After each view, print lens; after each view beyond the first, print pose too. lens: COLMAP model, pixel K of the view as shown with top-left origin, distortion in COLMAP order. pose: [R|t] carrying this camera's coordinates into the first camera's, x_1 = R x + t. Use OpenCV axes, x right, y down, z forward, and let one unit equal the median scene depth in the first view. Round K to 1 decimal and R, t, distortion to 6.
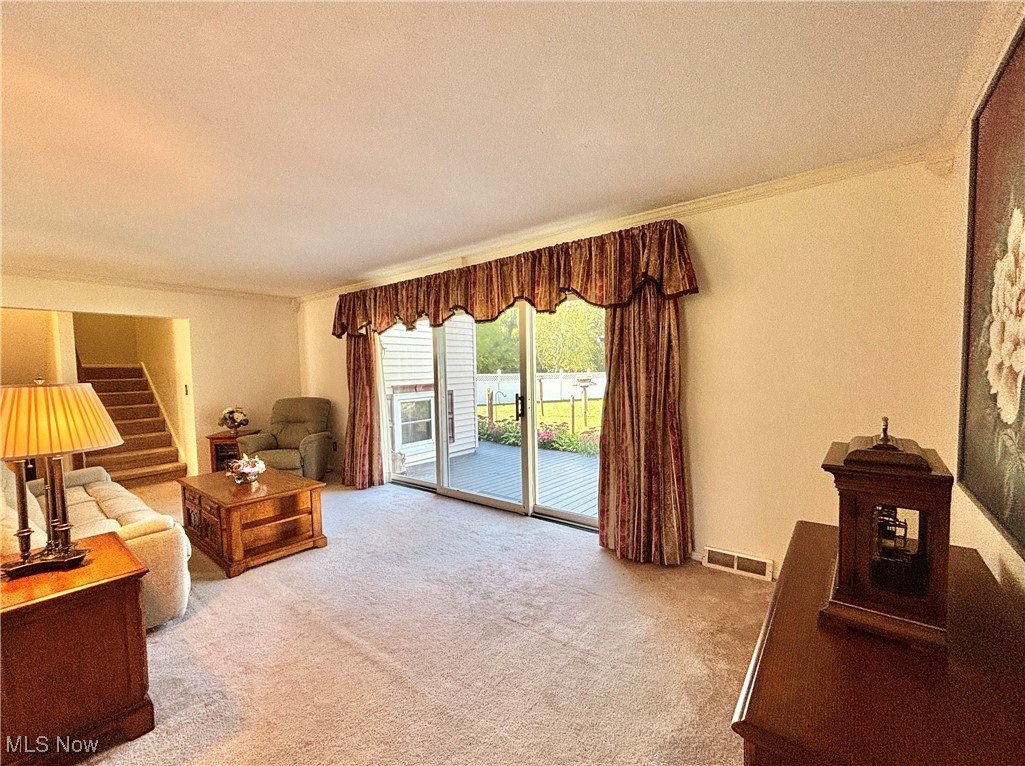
lens RADIAL K [[412.3, 0, 504.4], [0, 412.3, 388.1], [0, 0, 1]] dist [-0.004327, -0.000473]
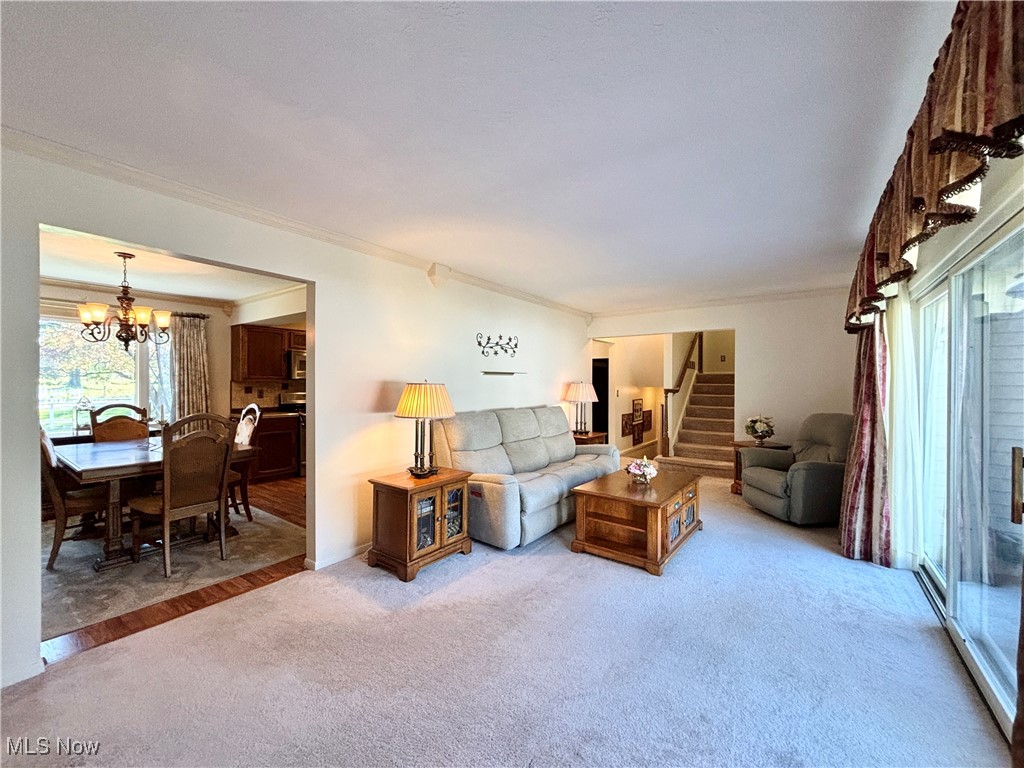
lens RADIAL K [[411.9, 0, 507.2], [0, 411.9, 384.3], [0, 0, 1]] dist [-0.004327, -0.000473]
pose [[0.060994, 0.026395, -0.997789, 0.276586], [-0.050938, 0.998430, 0.023298, -0.021814], [0.996838, 0.049404, 0.062243, 0.393592]]
